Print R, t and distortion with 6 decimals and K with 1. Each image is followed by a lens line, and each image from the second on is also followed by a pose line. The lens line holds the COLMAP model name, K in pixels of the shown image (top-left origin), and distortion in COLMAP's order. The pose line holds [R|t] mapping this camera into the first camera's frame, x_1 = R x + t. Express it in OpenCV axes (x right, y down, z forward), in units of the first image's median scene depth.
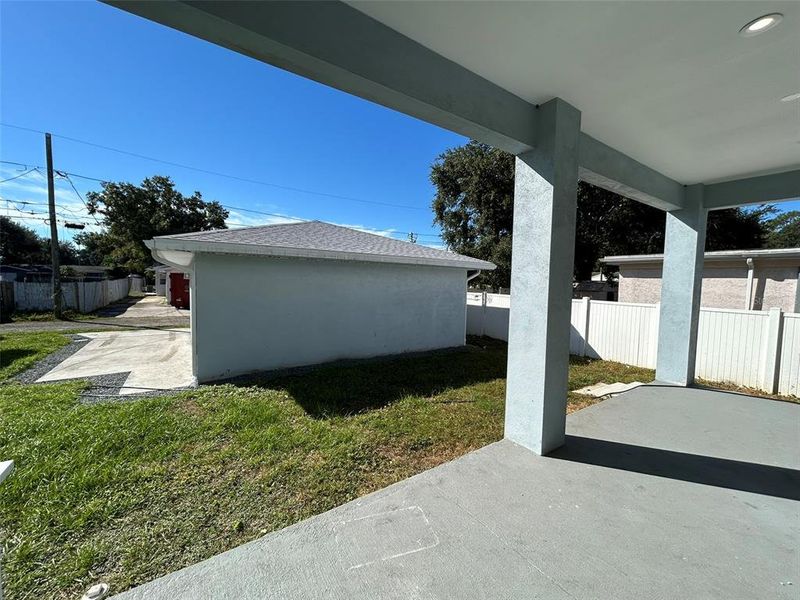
lens RADIAL K [[321.3, 0, 400.0], [0, 321.3, 300.0], [0, 0, 1]] dist [0.002051, 0.000359]
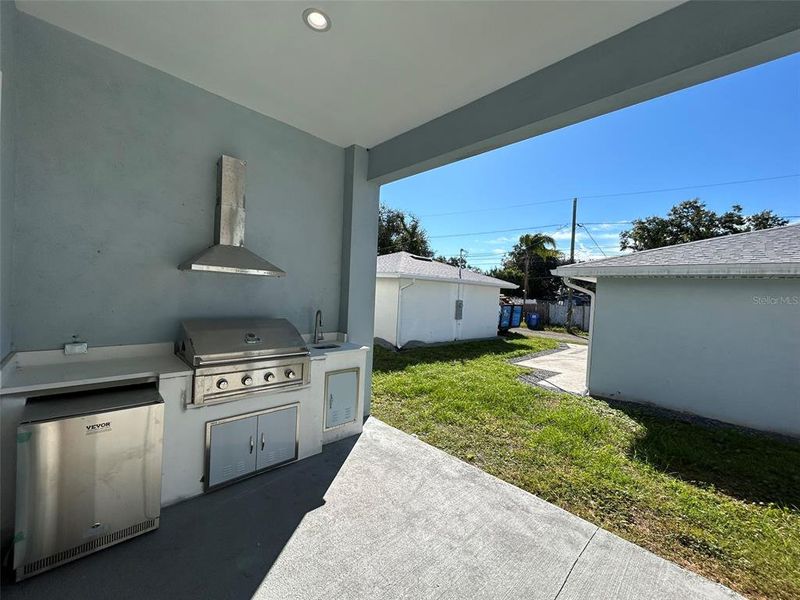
lens RADIAL K [[321.3, 0, 400.0], [0, 321.3, 300.0], [0, 0, 1]] dist [0.002051, 0.000359]
pose [[0.186375, 0.013853, -0.982381, 0.137021], [-0.101338, 0.994839, -0.005196, 0.002743], [0.977239, 0.100521, 0.186816, 0.050532]]
